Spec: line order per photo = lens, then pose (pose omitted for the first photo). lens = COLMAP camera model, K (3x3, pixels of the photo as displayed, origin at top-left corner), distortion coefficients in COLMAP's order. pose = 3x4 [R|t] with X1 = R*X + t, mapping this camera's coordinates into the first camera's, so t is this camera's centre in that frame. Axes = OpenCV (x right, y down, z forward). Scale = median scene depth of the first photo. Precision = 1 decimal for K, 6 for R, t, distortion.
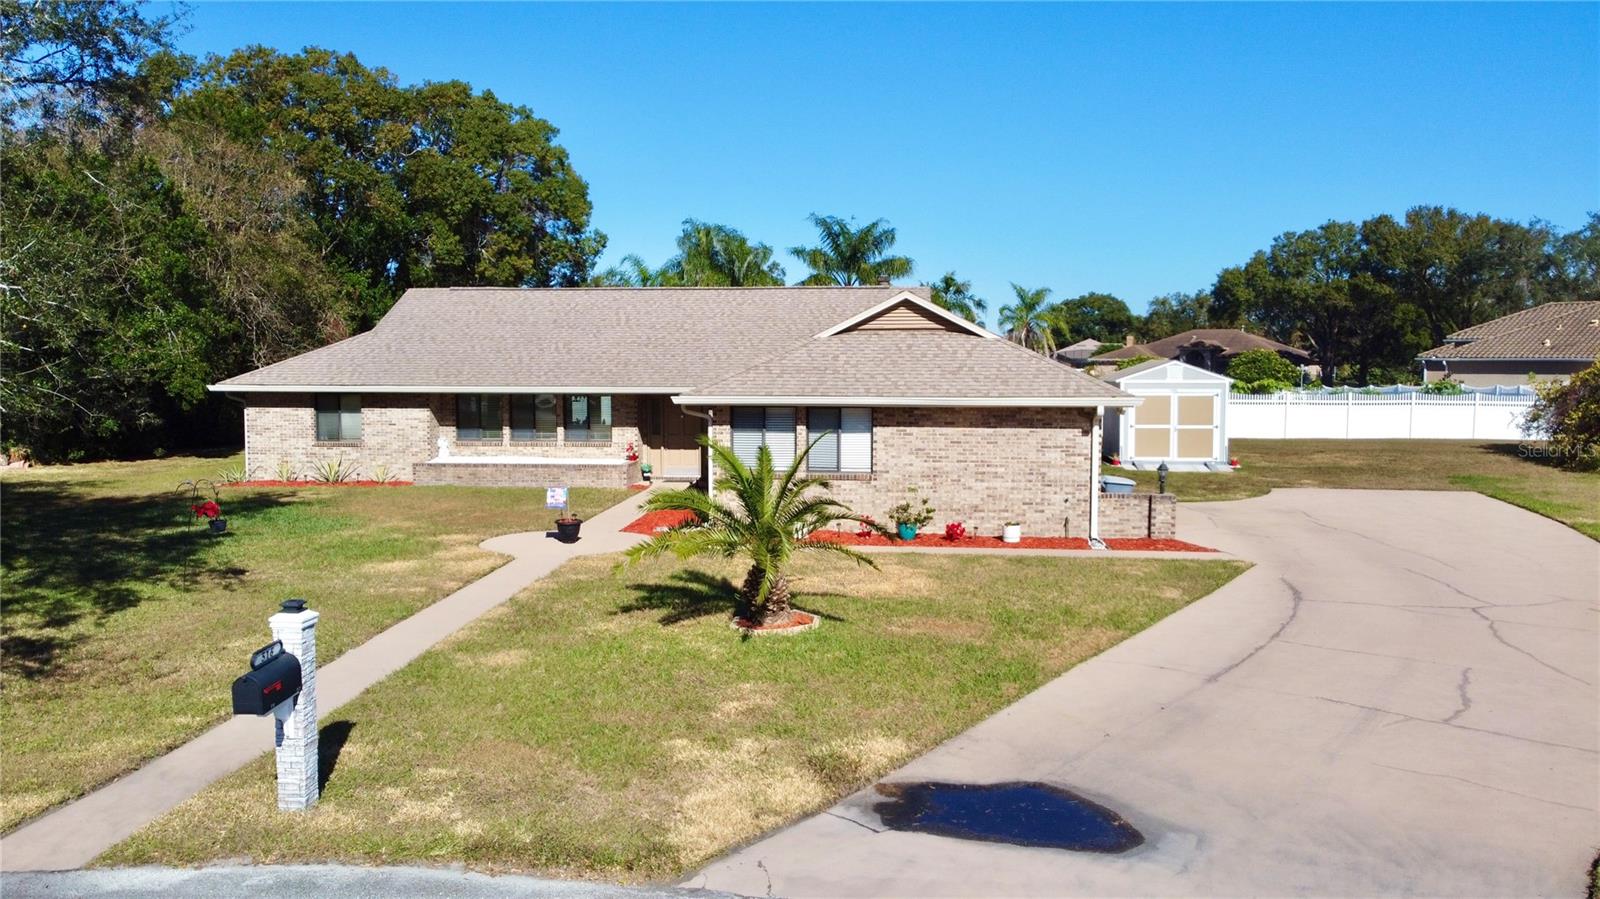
lens RADIAL K [[1130.5, 0, 800.0], [0, 1130.5, 449.5], [0, 0, 1]] dist [-0.005336, -0.003436]
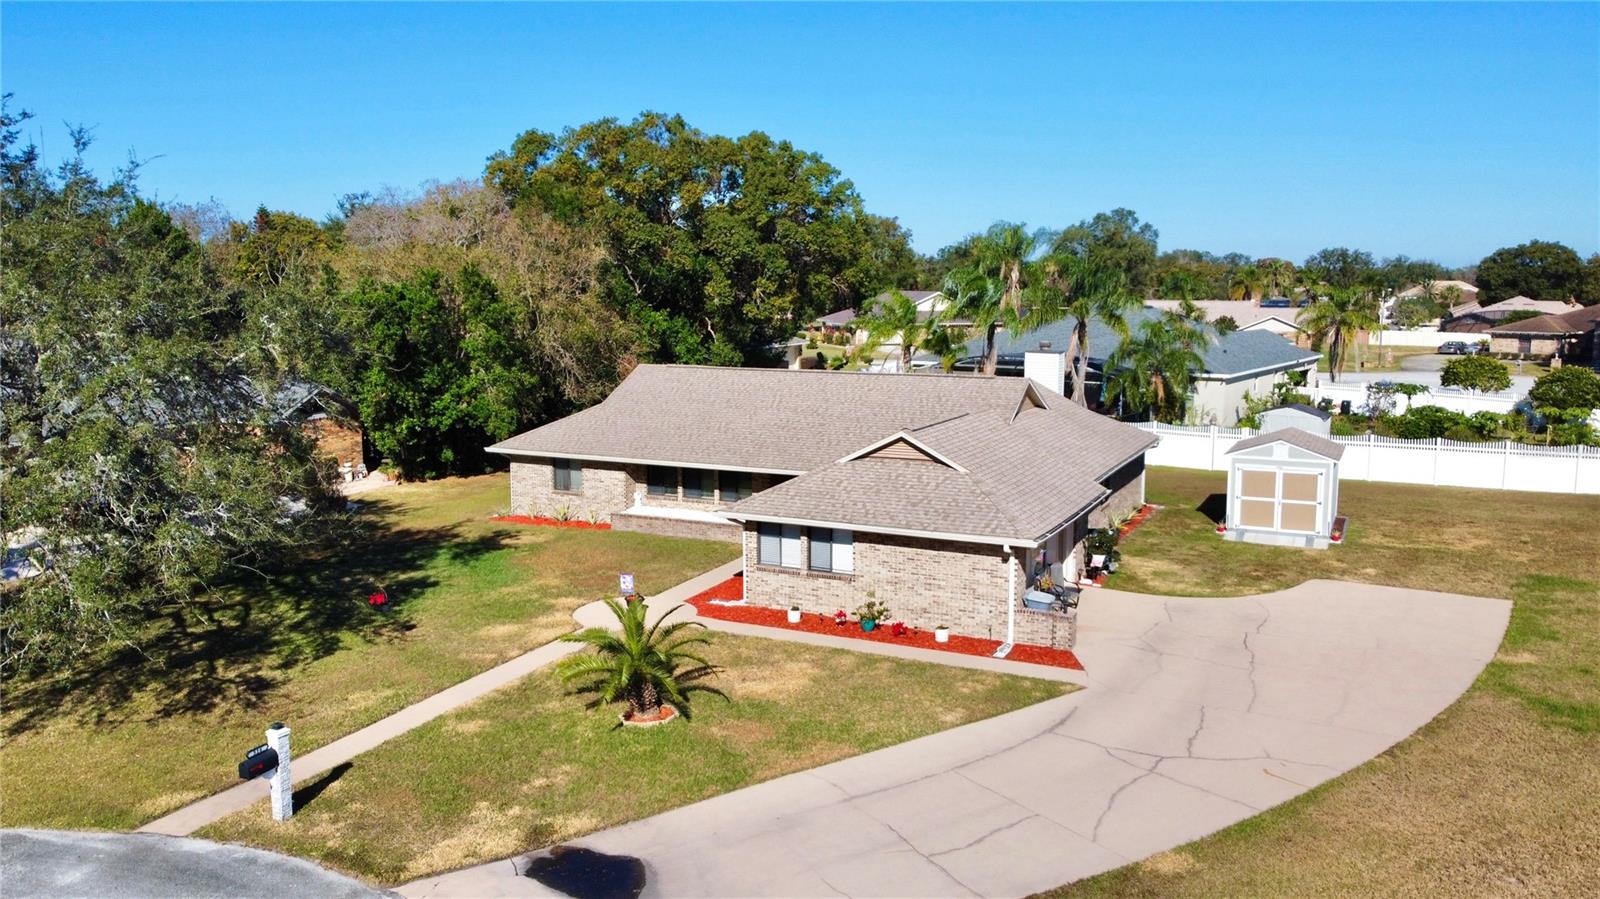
lens RADIAL K [[1071.2, 0, 800.0], [0, 1071.2, 449.5], [0, 0, 1]] dist [-0.006338, -0.001525]
pose [[0.949169, 0.040116, -0.312201, 0.397679], [-0.029276, 0.998797, 0.039333, -0.177990], [0.313404, -0.028193, 0.949201, -0.214605]]
